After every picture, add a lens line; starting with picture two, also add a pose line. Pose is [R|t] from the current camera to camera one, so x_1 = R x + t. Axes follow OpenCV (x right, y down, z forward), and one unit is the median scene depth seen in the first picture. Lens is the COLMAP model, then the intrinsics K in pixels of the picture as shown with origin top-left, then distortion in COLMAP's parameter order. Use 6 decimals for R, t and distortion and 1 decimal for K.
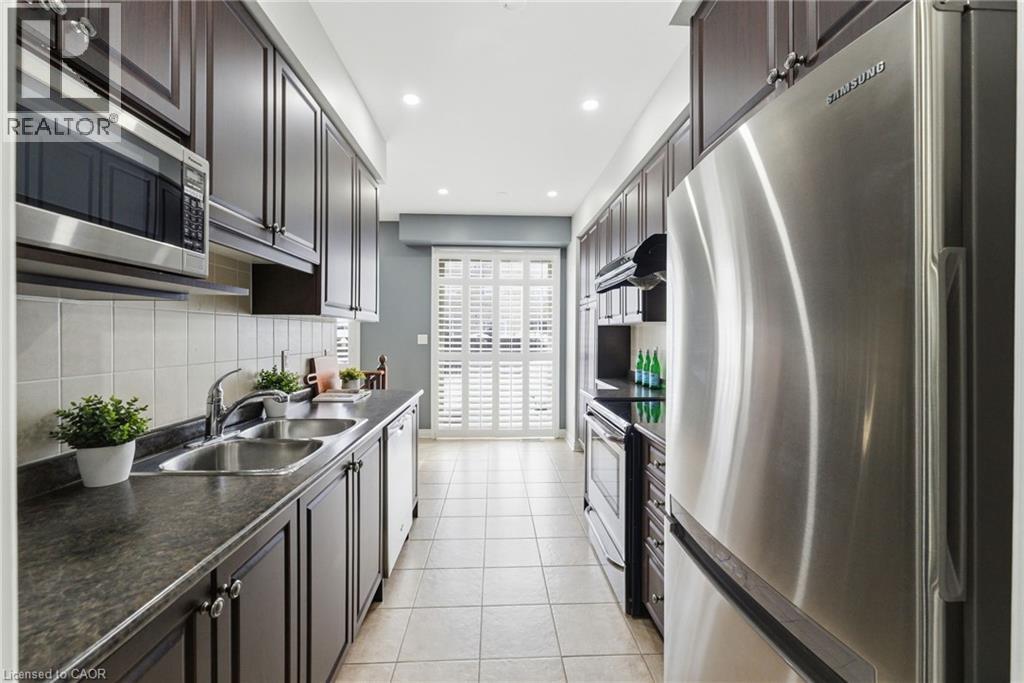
lens RADIAL K [[422.0, 0, 514.3], [0, 422.0, 343.6], [0, 0, 1]] dist [-0.001879, -0.000212]
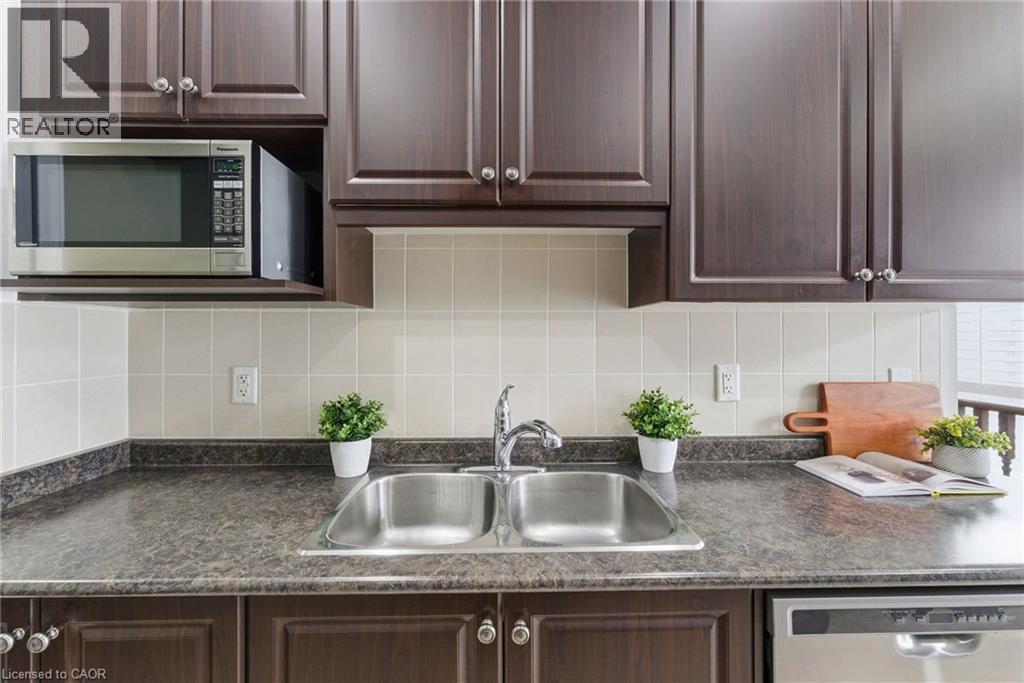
lens RADIAL K [[426.8, 0, 512.4], [0, 426.8, 339.0], [0, 0, 1]] dist [0.000497, 0.000050]
pose [[-0.019982, -0.001543, -0.999799, 0.151951], [-0.018522, 0.999828, -0.001172, -0.032568], [0.999629, 0.018495, -0.020007, 1.656190]]
